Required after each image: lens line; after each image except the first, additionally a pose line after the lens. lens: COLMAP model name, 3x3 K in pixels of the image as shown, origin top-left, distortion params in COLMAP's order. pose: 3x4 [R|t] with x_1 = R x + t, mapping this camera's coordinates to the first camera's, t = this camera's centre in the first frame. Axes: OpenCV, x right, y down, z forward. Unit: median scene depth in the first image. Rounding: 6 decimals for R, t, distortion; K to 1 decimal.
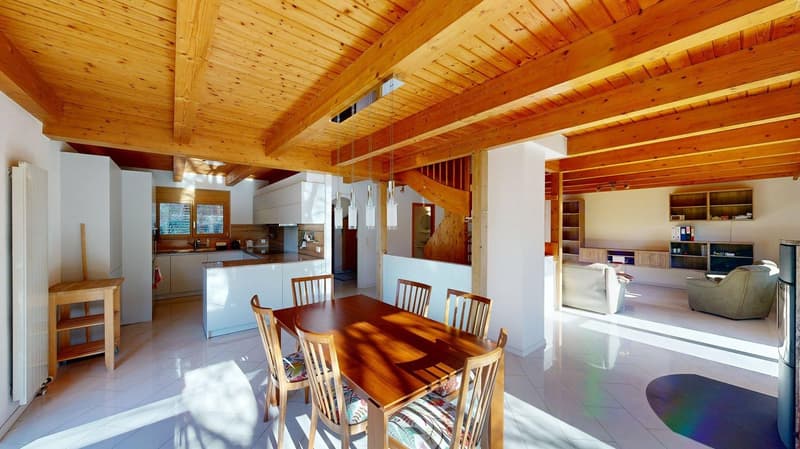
lens RADIAL K [[279.8, 0, 401.1], [0, 279.8, 231.0], [0, 0, 1]] dist [-0.001541, -0.000098]
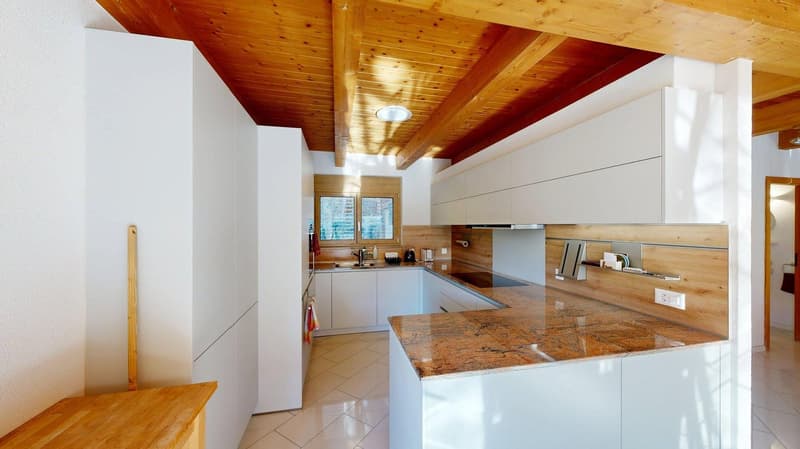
lens RADIAL K [[278.8, 0, 401.2], [0, 278.8, 224.3], [0, 0, 1]] dist [0.000849, 0.000016]
pose [[0.897447, -0.008143, -0.441047, -0.341450], [-0.003728, 0.999654, -0.026043, -0.010988], [0.441106, 0.025016, 0.897106, 0.423700]]
